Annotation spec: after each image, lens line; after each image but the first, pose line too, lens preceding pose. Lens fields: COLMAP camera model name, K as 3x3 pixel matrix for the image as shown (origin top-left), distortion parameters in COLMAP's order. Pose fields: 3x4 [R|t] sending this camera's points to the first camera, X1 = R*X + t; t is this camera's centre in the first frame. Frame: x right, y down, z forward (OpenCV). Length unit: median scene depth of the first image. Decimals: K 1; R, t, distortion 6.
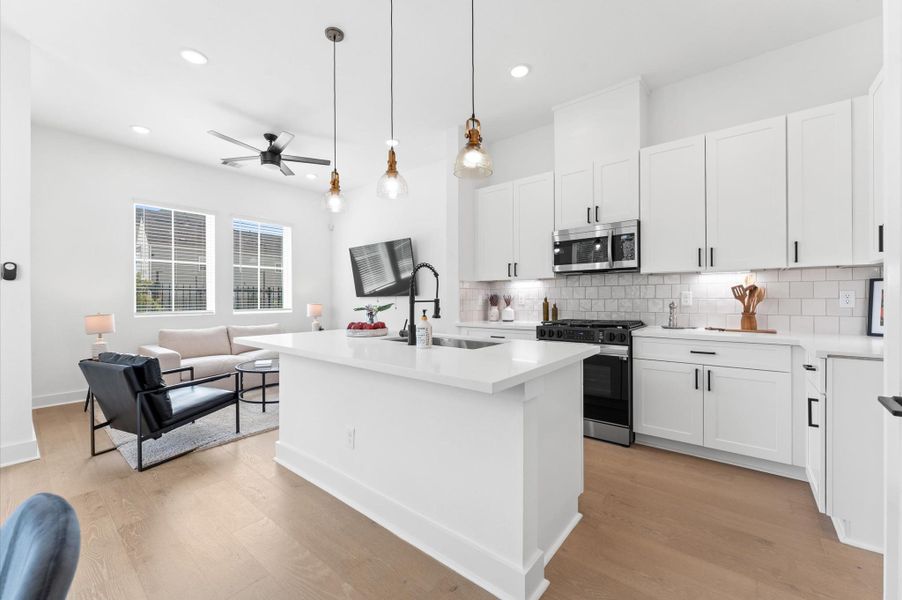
lens RADIAL K [[361.5, 0, 446.5], [0, 361.5, 299.0], [0, 0, 1]] dist [0.001286, 0.000348]
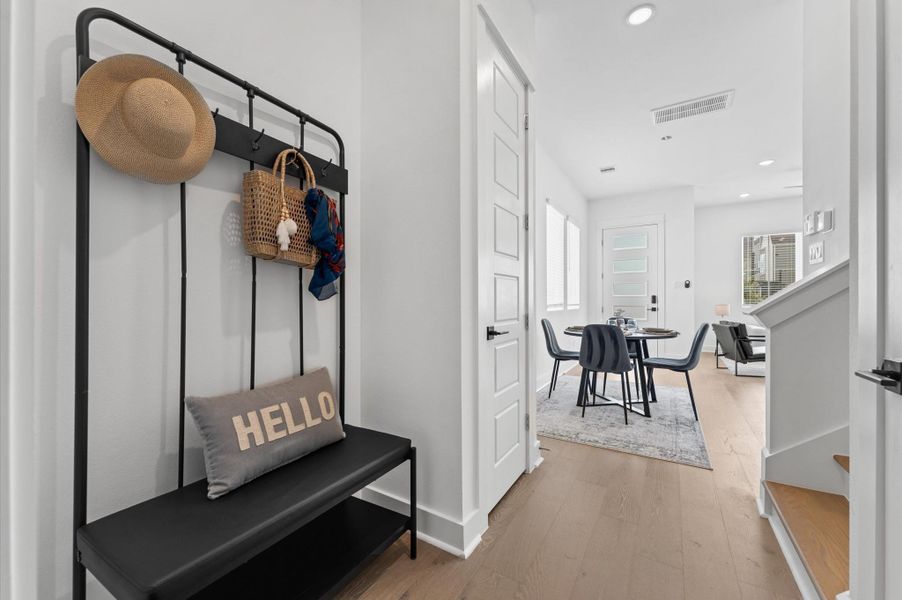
lens RADIAL K [[361.5, 0, 447.2], [0, 361.5, 301.8], [0, 0, 1]] dist [0.001286, 0.000348]
pose [[0.142073, 0.011786, -0.989786, 0.567646], [-0.002384, 0.999930, 0.011565, 0.010305], [0.989853, 0.000717, 0.142091, -0.551031]]
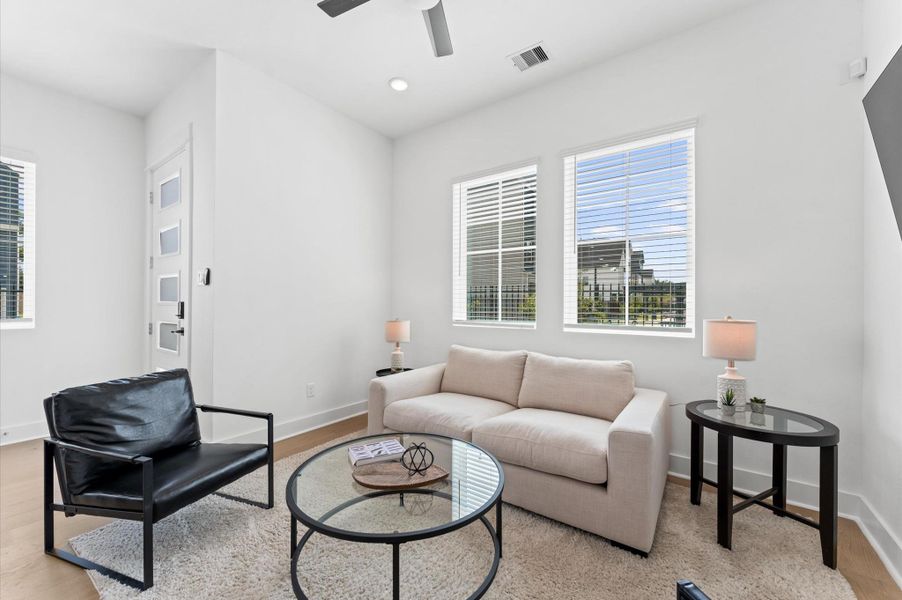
lens RADIAL K [[361.5, 0, 450.7], [0, 361.5, 301.0], [0, 0, 1]] dist [0.001286, 0.000348]
pose [[0.060818, -0.001298, -0.998148, -0.061560], [-0.005554, 0.999983, -0.001639, -0.003335], [0.998133, 0.005644, 0.060810, 0.961328]]
